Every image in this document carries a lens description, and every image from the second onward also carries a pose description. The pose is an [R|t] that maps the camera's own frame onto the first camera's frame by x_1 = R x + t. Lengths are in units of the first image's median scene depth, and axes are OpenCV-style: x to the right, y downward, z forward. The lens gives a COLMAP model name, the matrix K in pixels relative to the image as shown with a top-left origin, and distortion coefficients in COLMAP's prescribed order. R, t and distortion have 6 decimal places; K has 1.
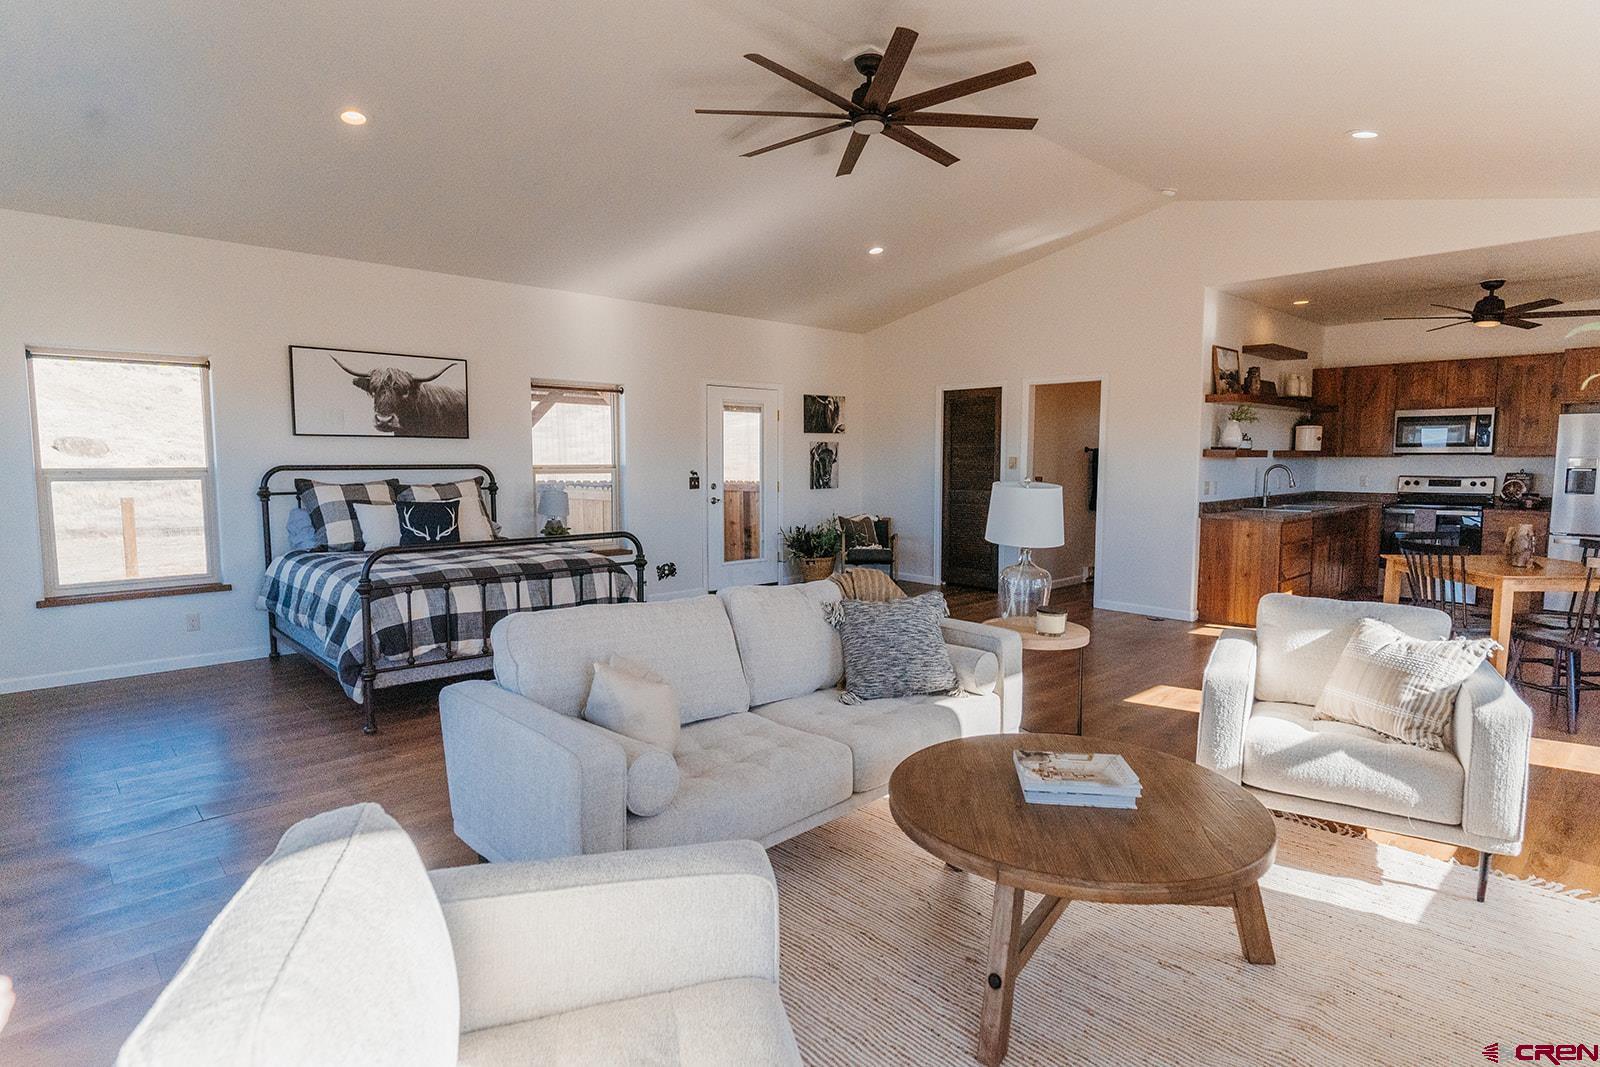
lens RADIAL K [[834.7, 0, 802.2], [0, 834.7, 532.0], [0, 0, 1]] dist [-0.000449, 0.000913]
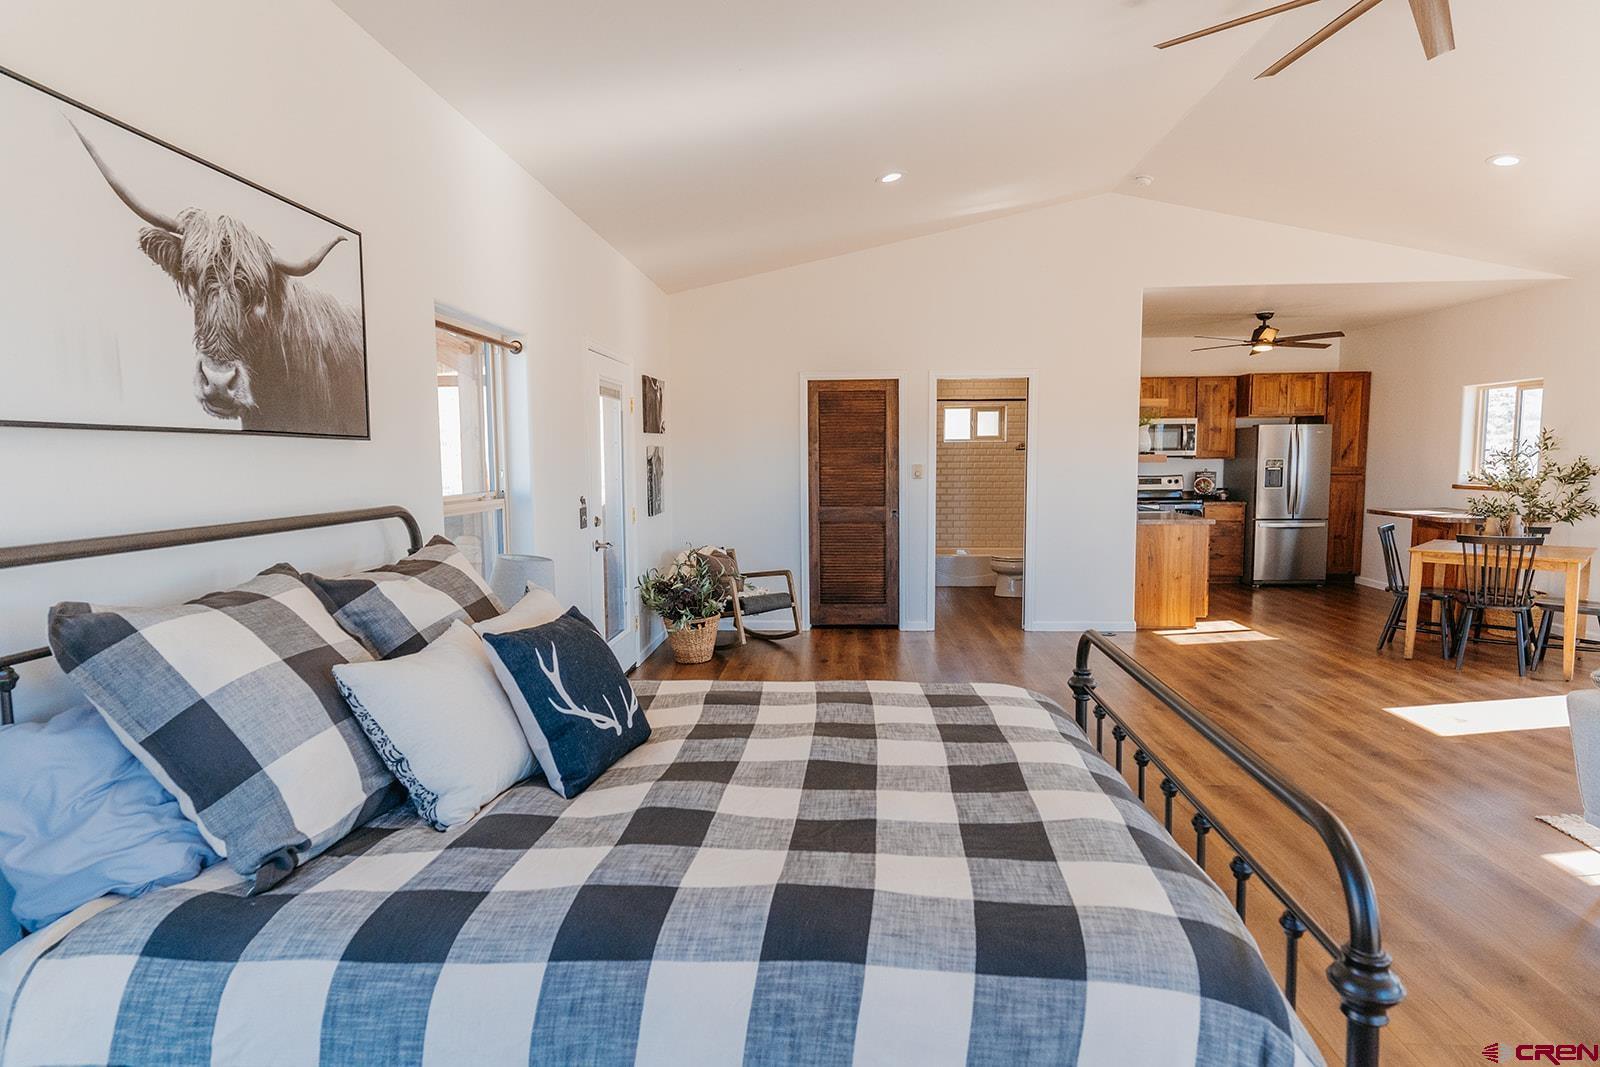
lens RADIAL K [[857.8, 0, 800.8], [0, 857.8, 532.2], [0, 0, 1]] dist [-0.000570, 0.000842]
pose [[0.722037, -0.069142, 0.688390, -0.511333], [0.073202, 0.997043, 0.023363, -0.061597], [-0.687970, 0.033522, 0.724964, 0.555337]]
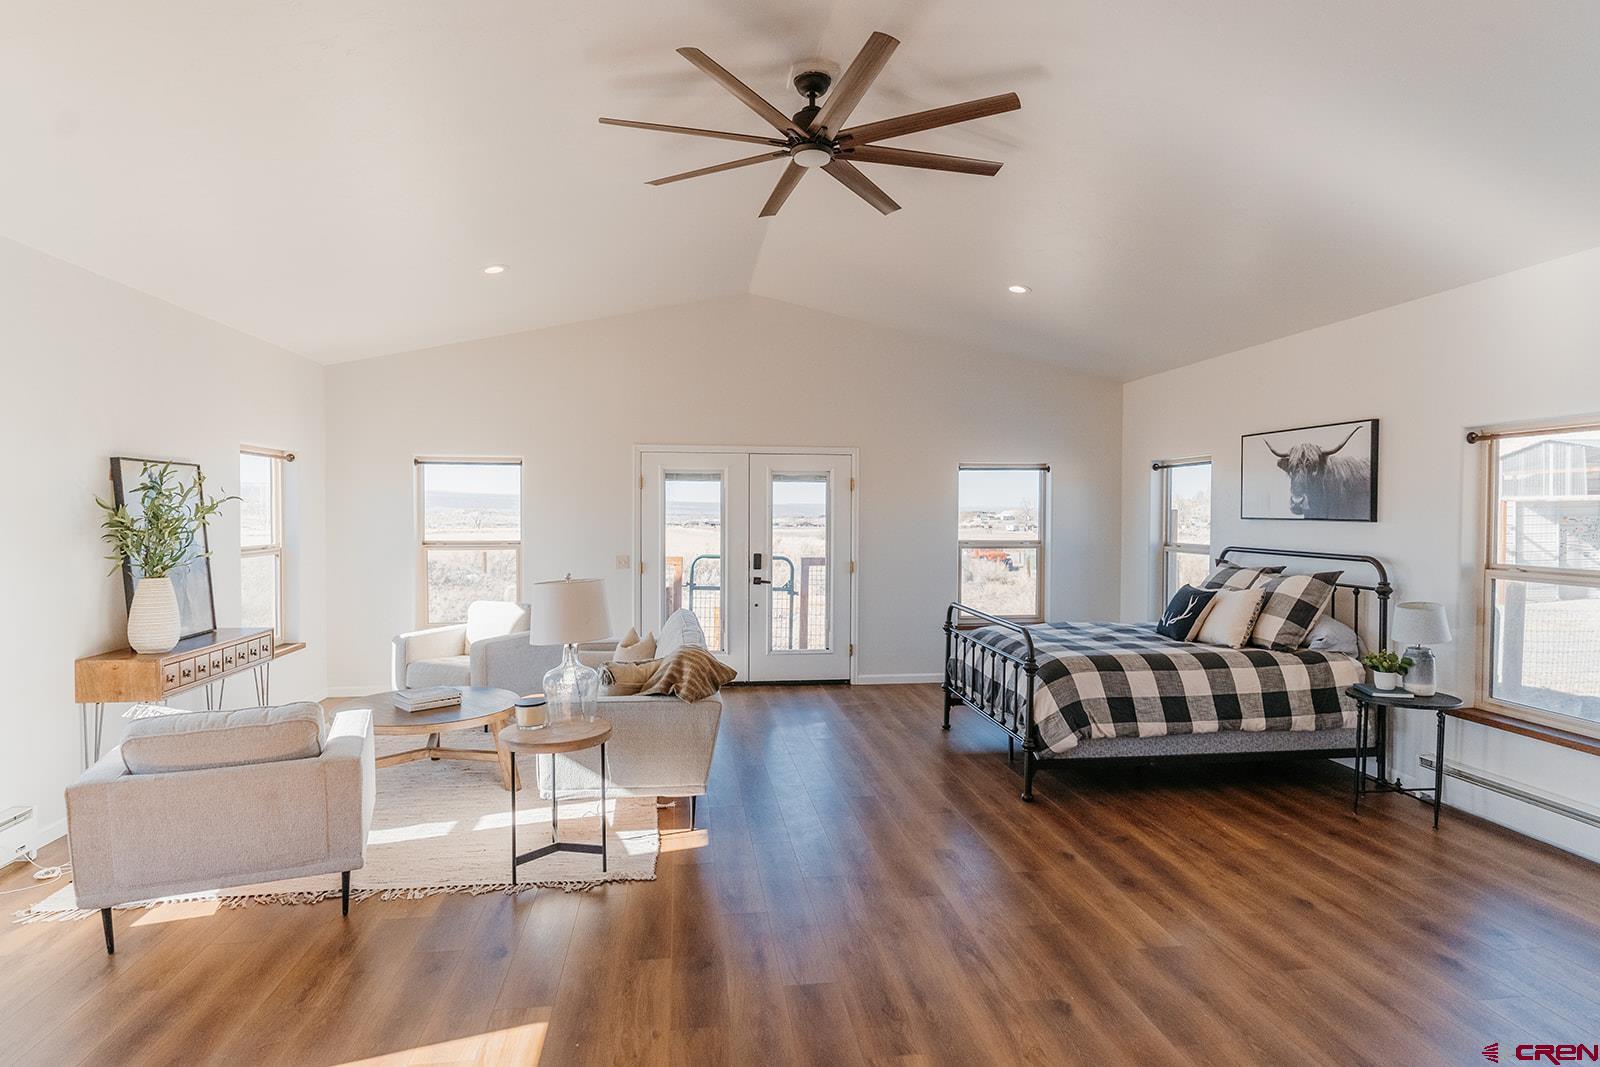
lens RADIAL K [[857.8, 0, 800.8], [0, 857.8, 532.2], [0, 0, 1]] dist [-0.000570, 0.000842]
pose [[-0.576170, 0.016804, -0.817157, 0.513472], [-0.079405, 0.993908, 0.076427, -0.116324], [0.813463, 0.108921, -0.571326, 0.986414]]
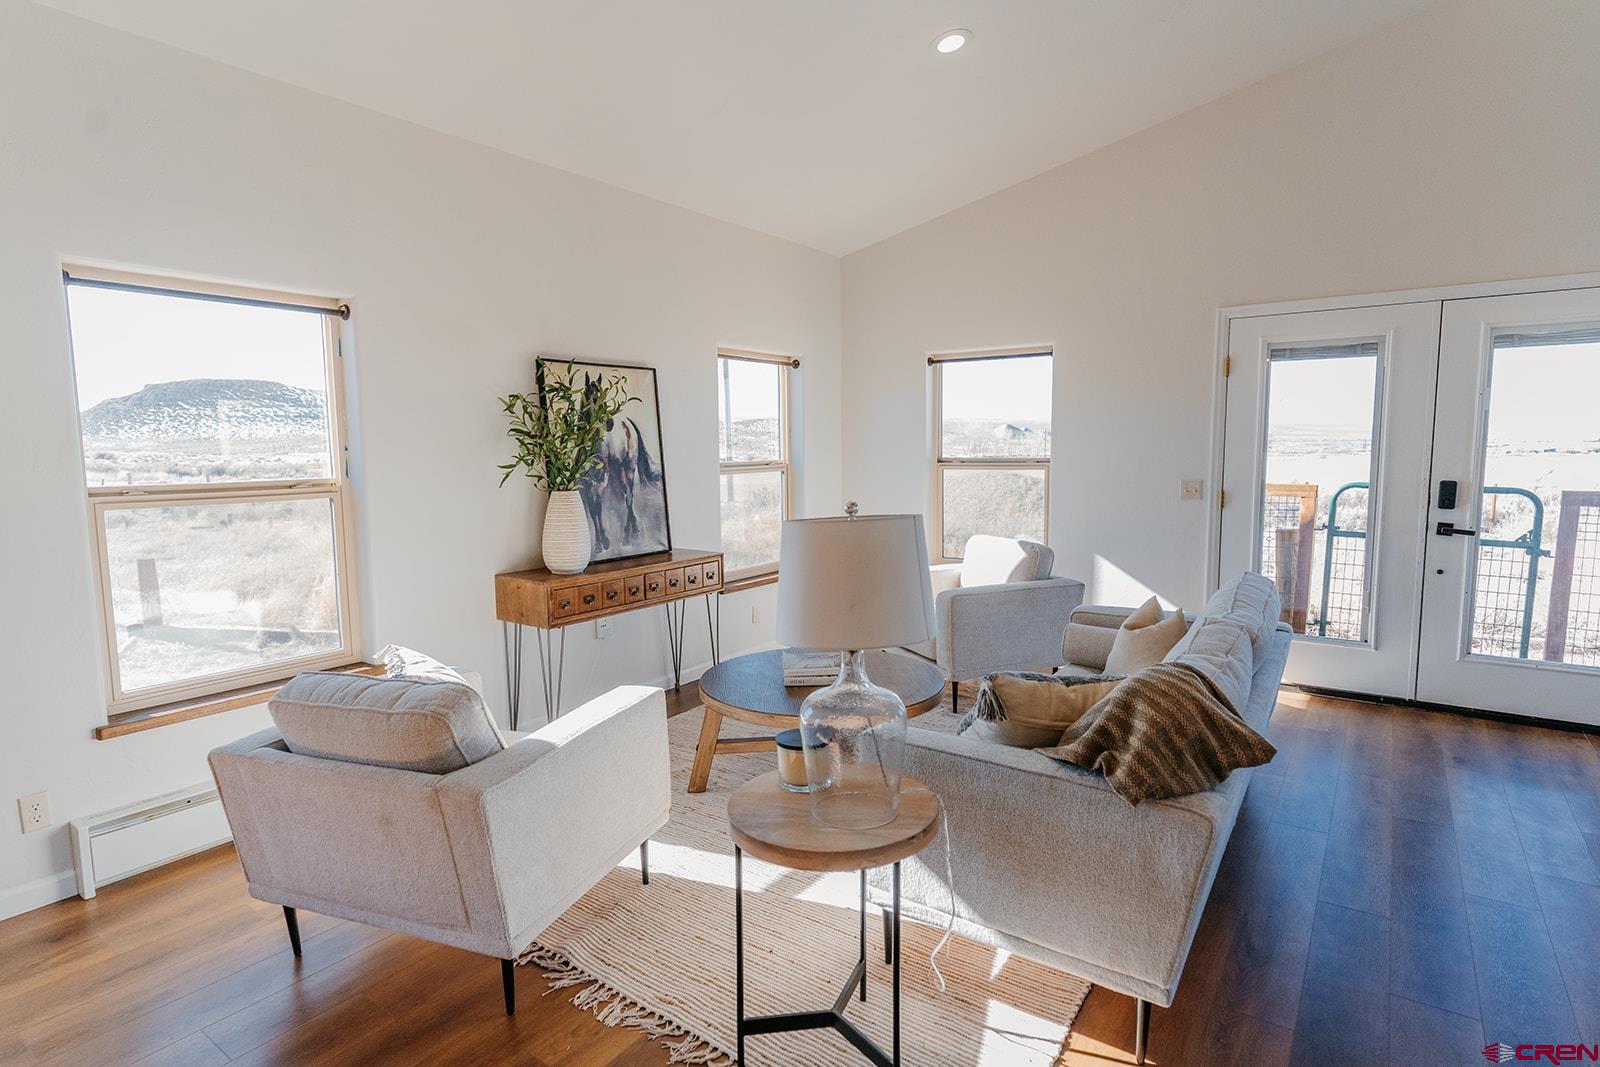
lens RADIAL K [[834.7, 0, 802.2], [0, 834.7, 532.0], [0, 0, 1]] dist [-0.000449, 0.000913]
pose [[-0.980236, 0.032204, -0.195191, 0.216133], [-0.006691, 0.980700, 0.195405, -0.078181], [0.197717, 0.192849, -0.961102, 0.804956]]
